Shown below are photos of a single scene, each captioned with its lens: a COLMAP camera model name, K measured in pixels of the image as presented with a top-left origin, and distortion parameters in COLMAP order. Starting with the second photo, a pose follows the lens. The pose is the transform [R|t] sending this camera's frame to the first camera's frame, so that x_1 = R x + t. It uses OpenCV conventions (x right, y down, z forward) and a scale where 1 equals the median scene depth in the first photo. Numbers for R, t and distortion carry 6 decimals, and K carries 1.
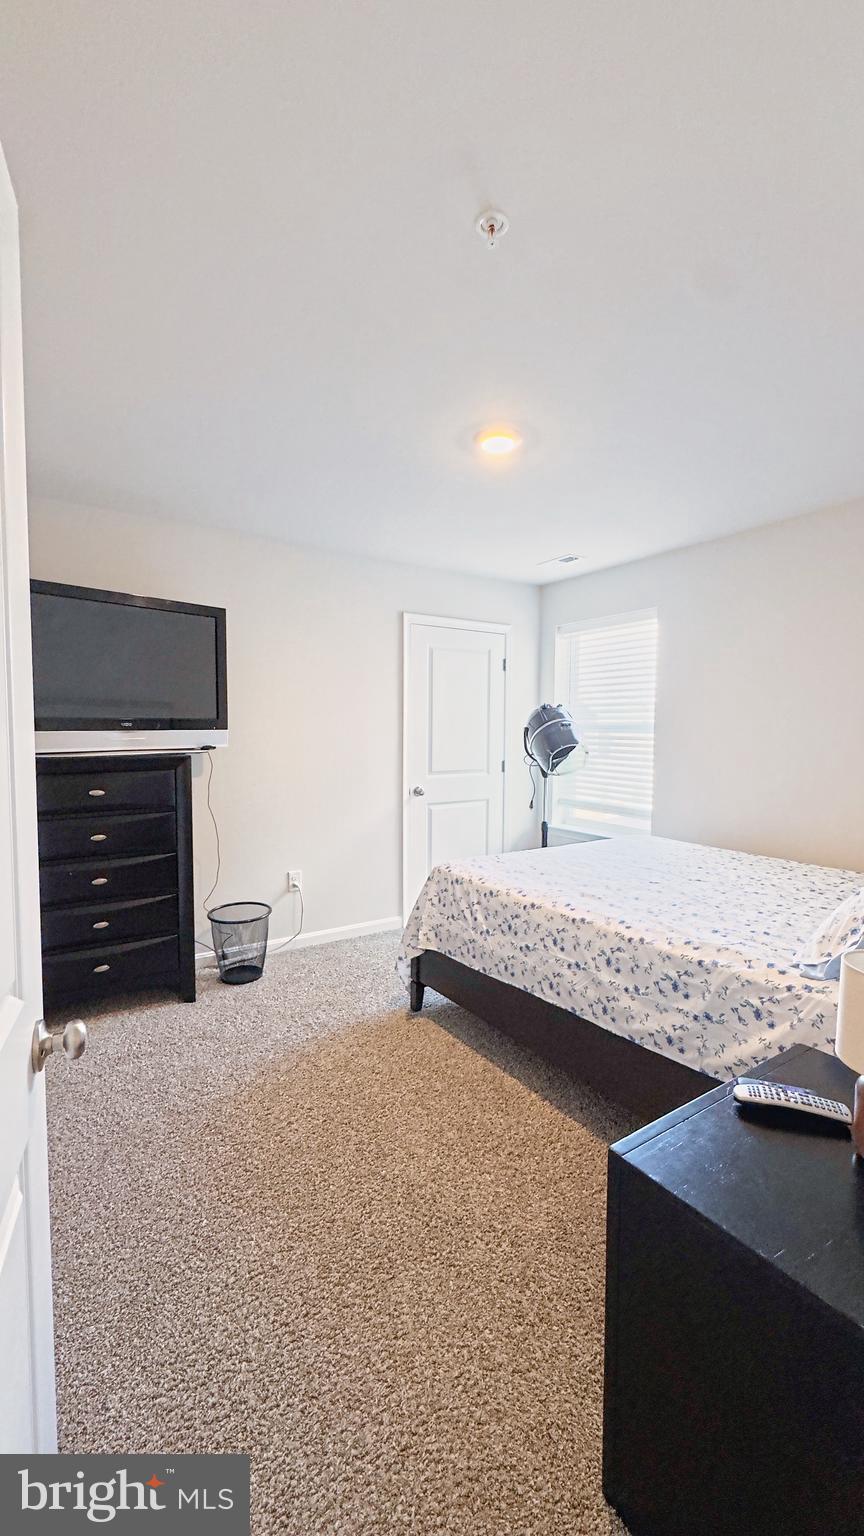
lens RADIAL K [[616.0, 0, 435.8], [0, 616.0, 770.3], [0, 0, 1]] dist [-0.005426, 0.000447]
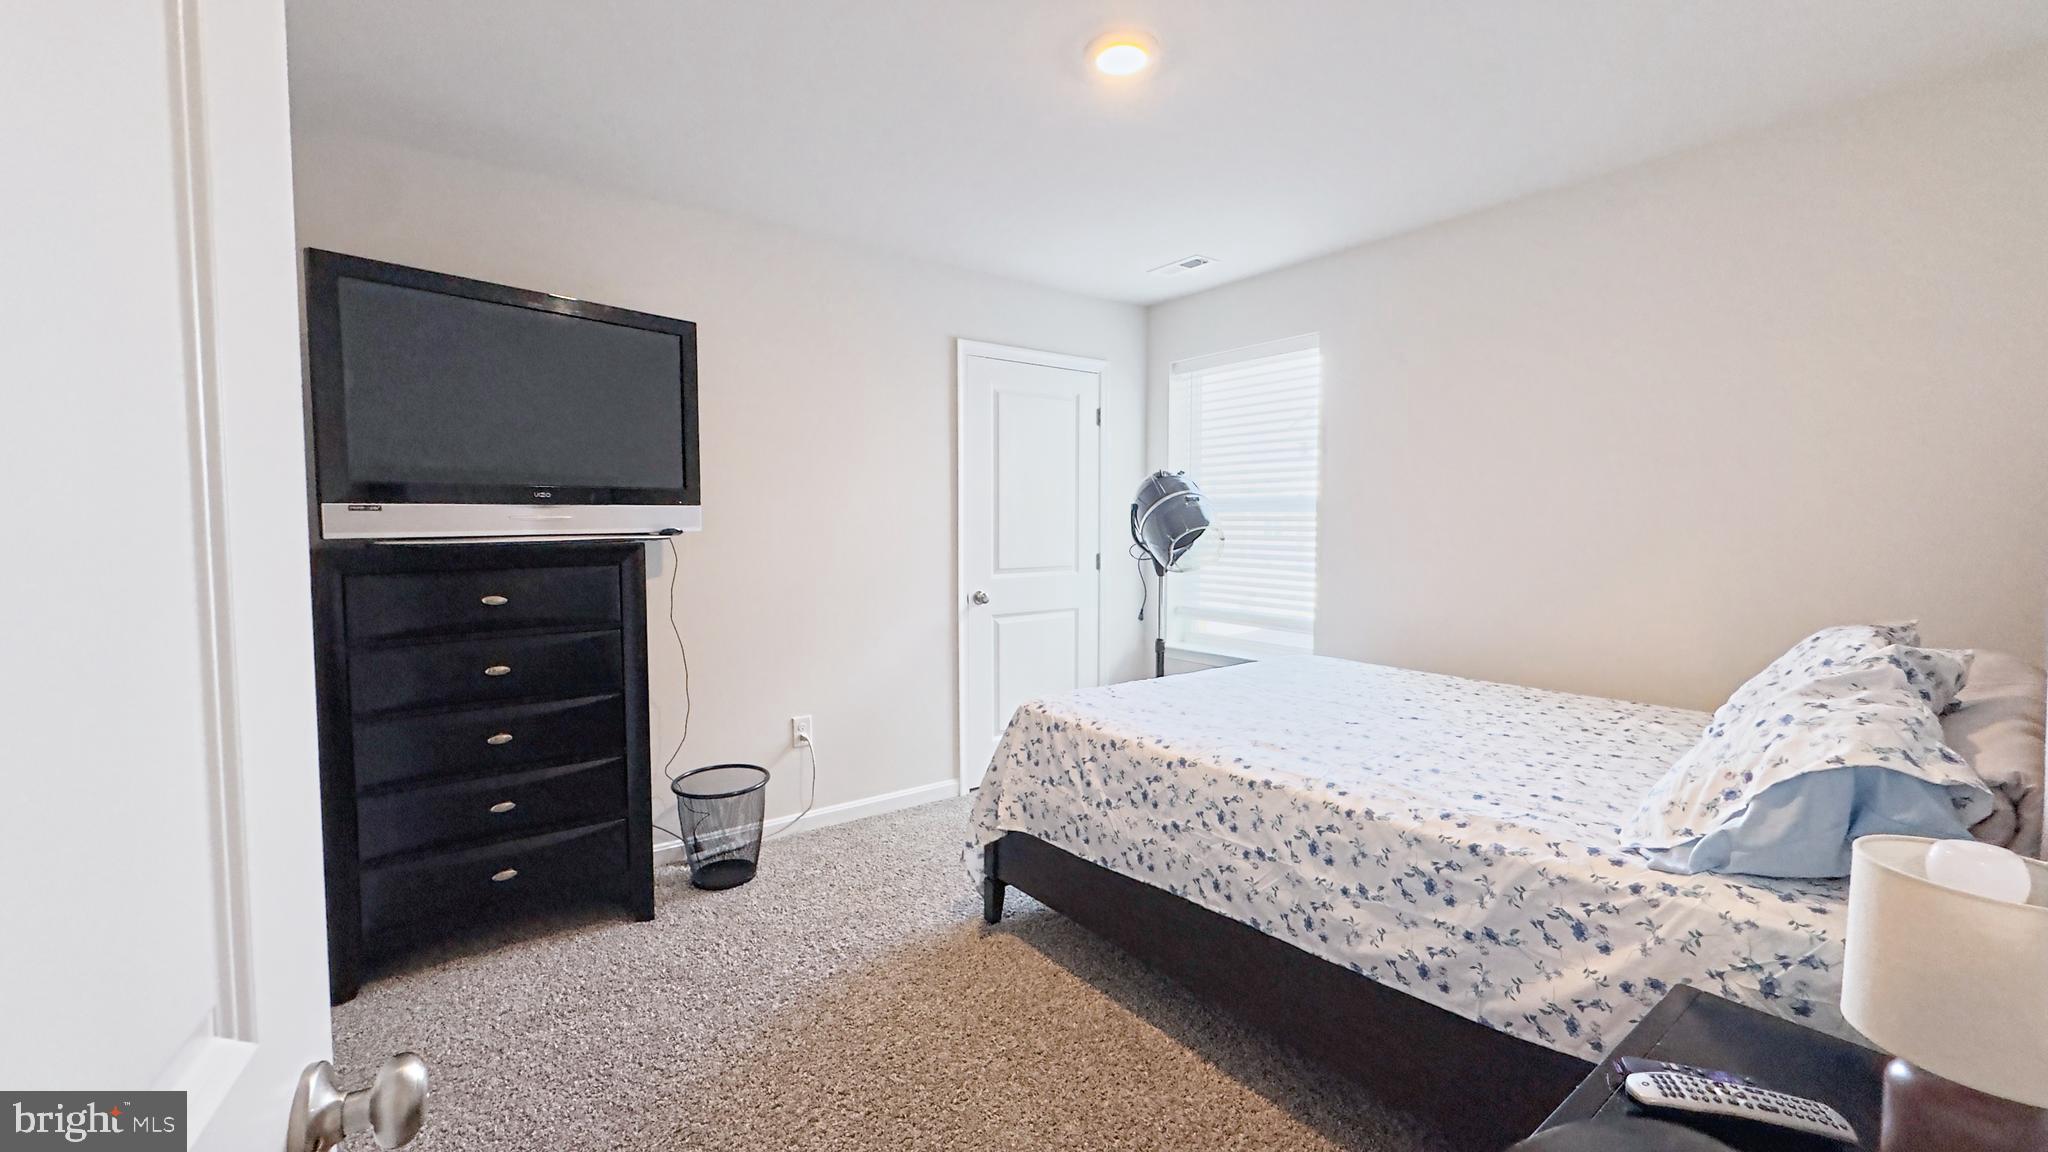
lens RADIAL K [[821.3, 0, 1022.3], [0, 821.3, 571.8], [0, 0, 1]] dist [-0.005426, 0.000447]
pose [[0.998372, -0.009937, 0.056157, -0.056063], [0.010353, 0.999921, -0.007134, 0.020960], [-0.056082, 0.007703, 0.998396, 0.129718]]
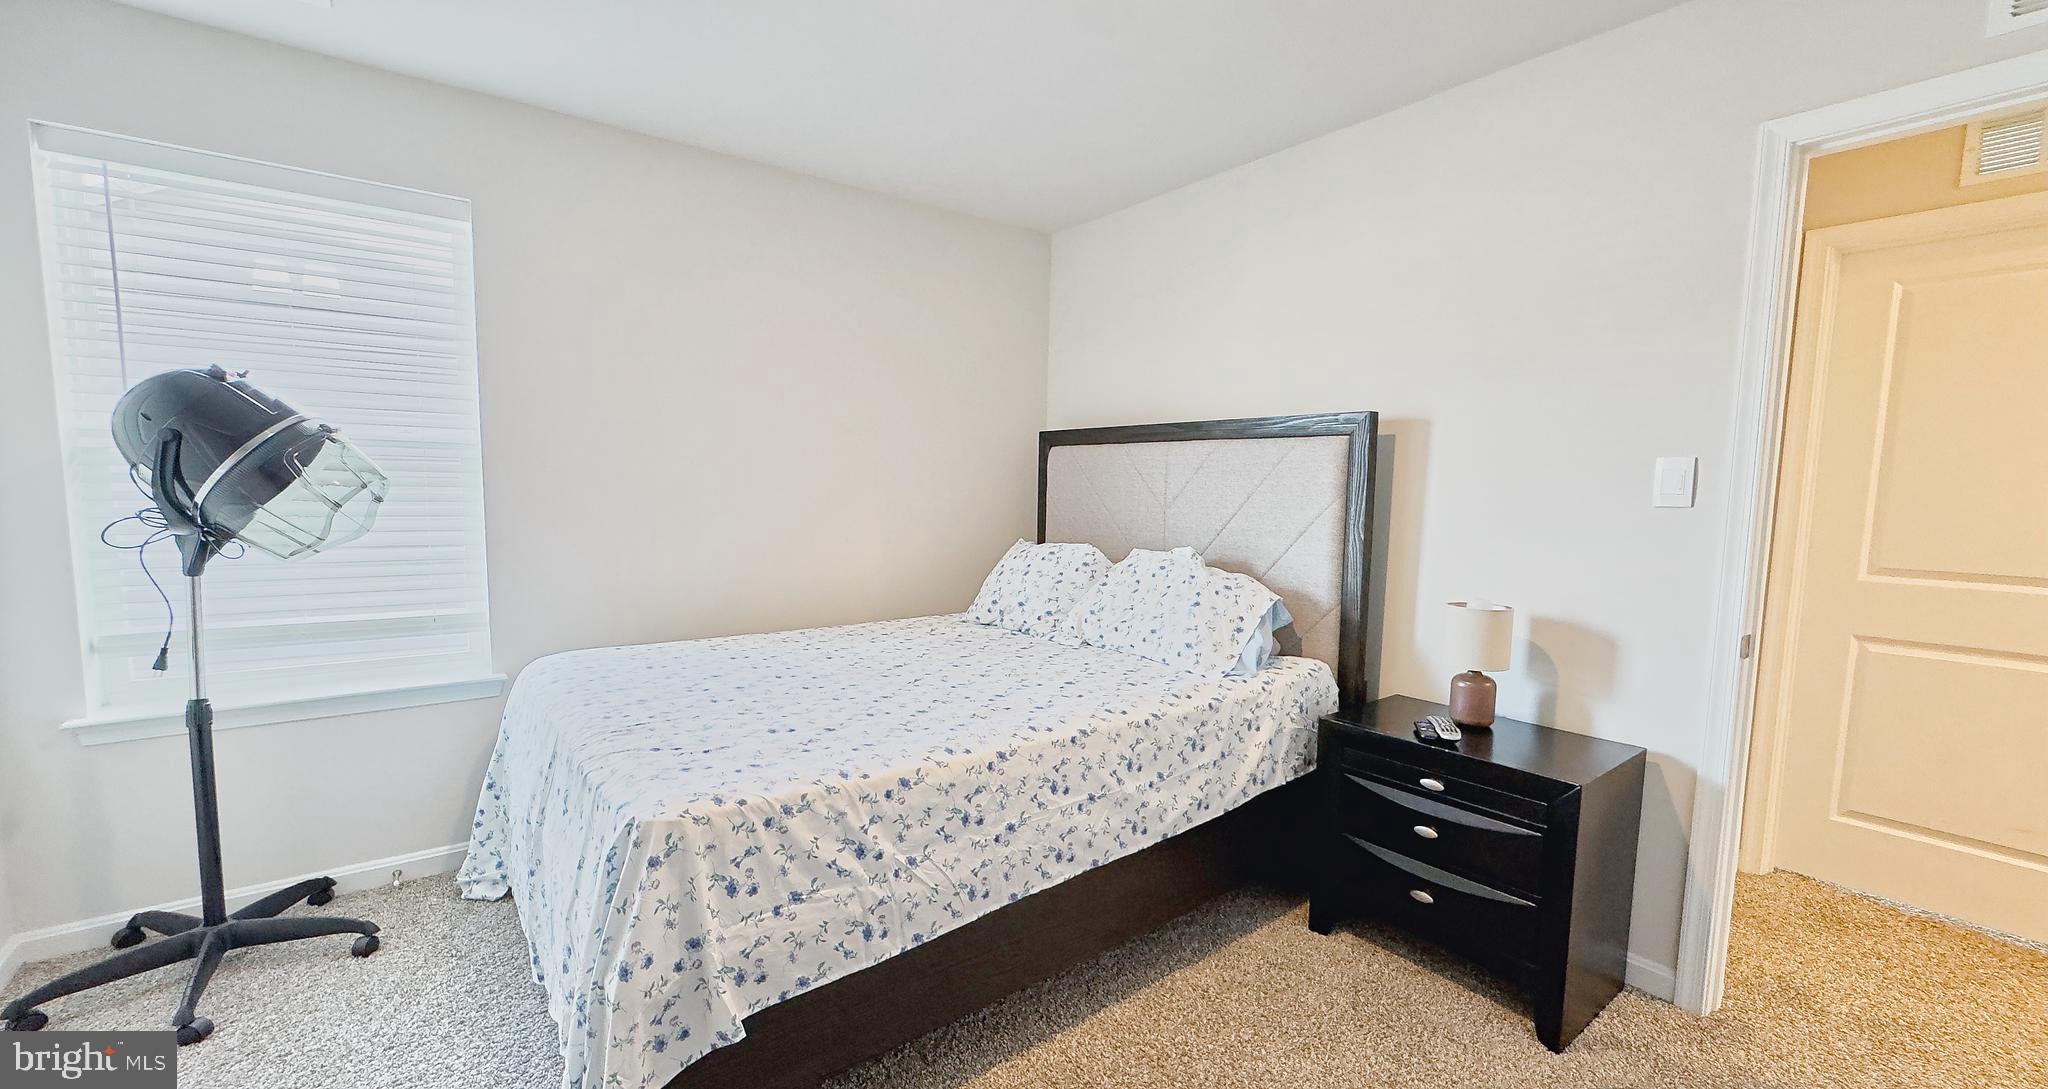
lens RADIAL K [[817.2, 0, 1022.8], [0, 817.2, 555.2], [0, 0, 1]] dist [-0.001556, -0.000018]
pose [[-0.051882, -0.095724, 0.994055, -0.557720], [0.053377, 0.993707, 0.098476, -0.040265], [-0.997226, 0.058169, -0.046446, 0.950552]]
